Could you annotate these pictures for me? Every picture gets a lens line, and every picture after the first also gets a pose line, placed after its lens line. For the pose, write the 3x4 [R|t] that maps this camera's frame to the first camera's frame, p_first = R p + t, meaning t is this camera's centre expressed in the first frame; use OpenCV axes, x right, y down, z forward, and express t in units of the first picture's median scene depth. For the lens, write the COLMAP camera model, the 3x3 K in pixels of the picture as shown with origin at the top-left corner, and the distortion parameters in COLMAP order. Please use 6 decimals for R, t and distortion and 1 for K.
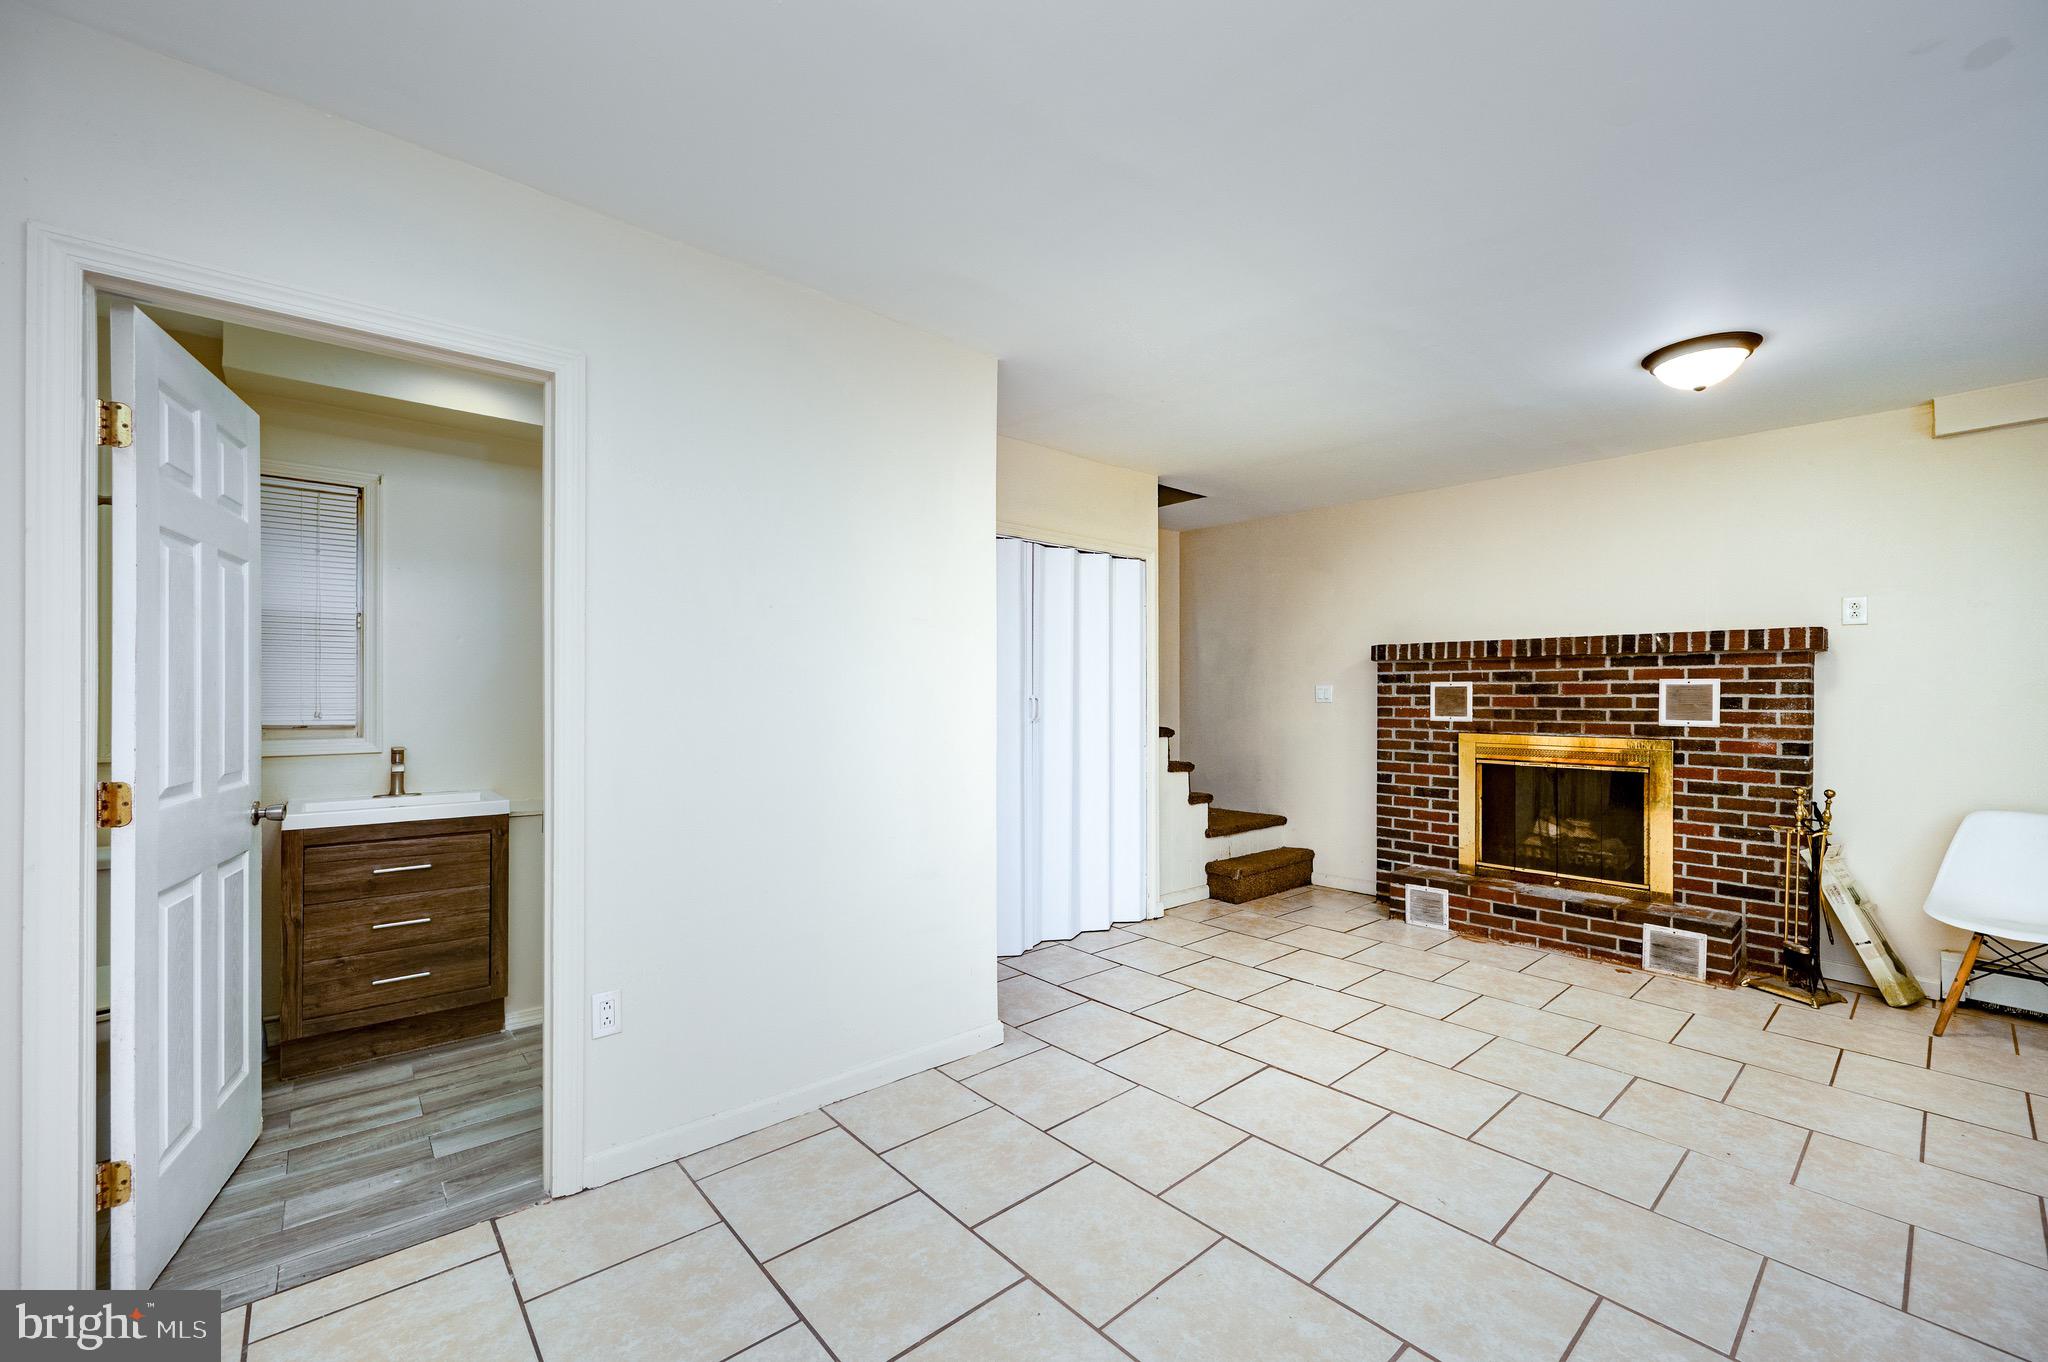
lens RADIAL K [[821.1, 0, 1019.2], [0, 821.1, 686.5], [0, 0, 1]] dist [-0.001845, -0.000379]
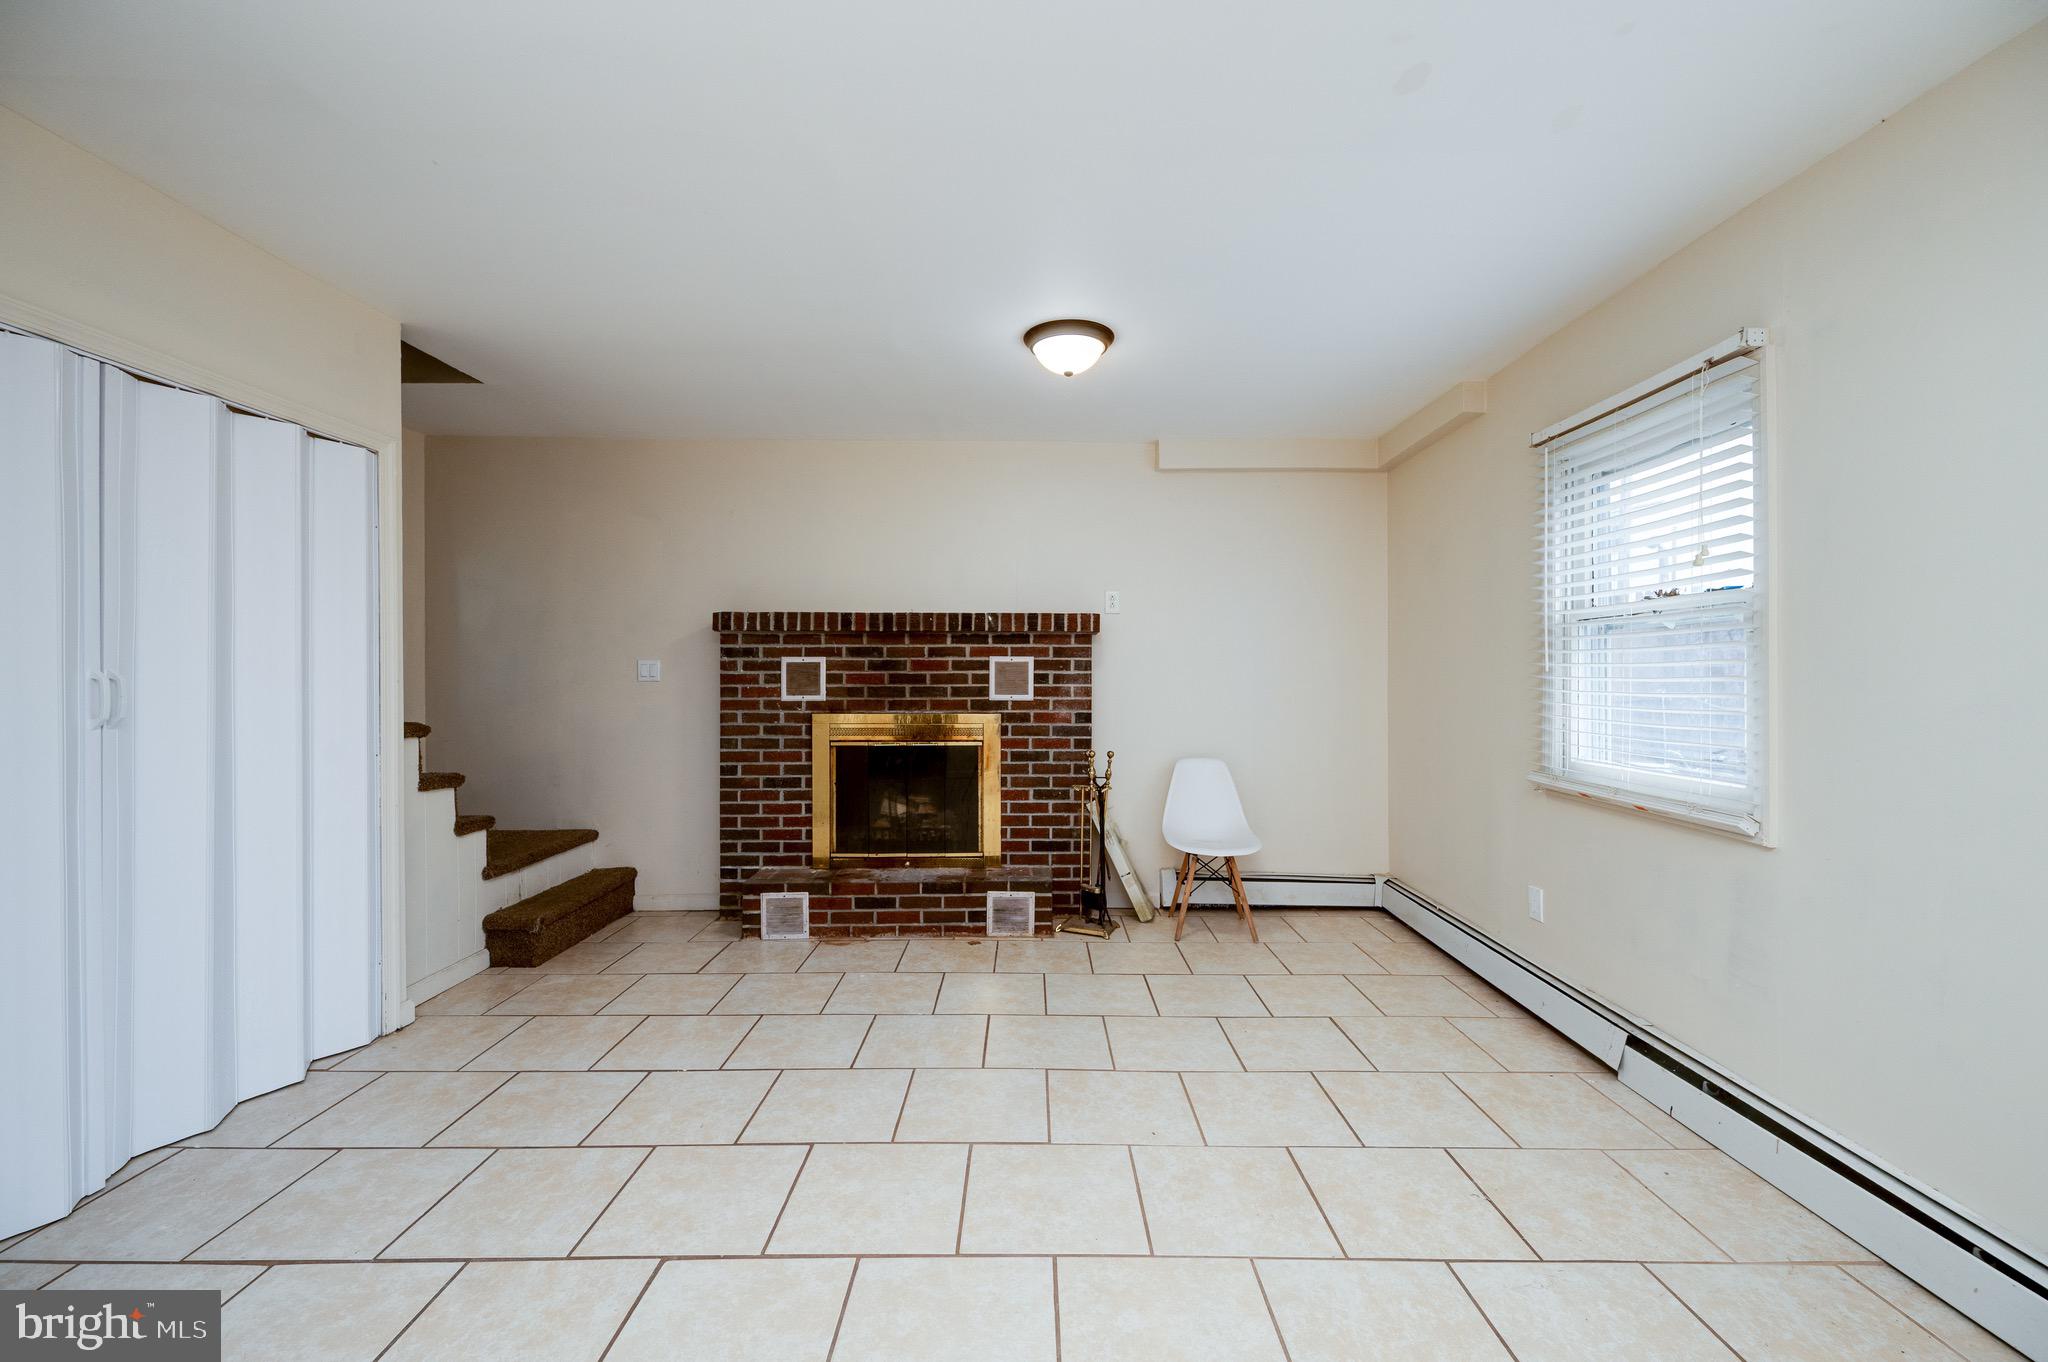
lens RADIAL K [[821.1, 0, 1023.8], [0, 821.1, 671.9], [0, 0, 1]] dist [-0.001845, -0.000379]
pose [[0.656702, -0.000867, 0.754149, 0.008420], [-0.005768, 0.999964, 0.006173, 0.004069], [-0.754128, -0.008404, 0.656674, 0.250984]]
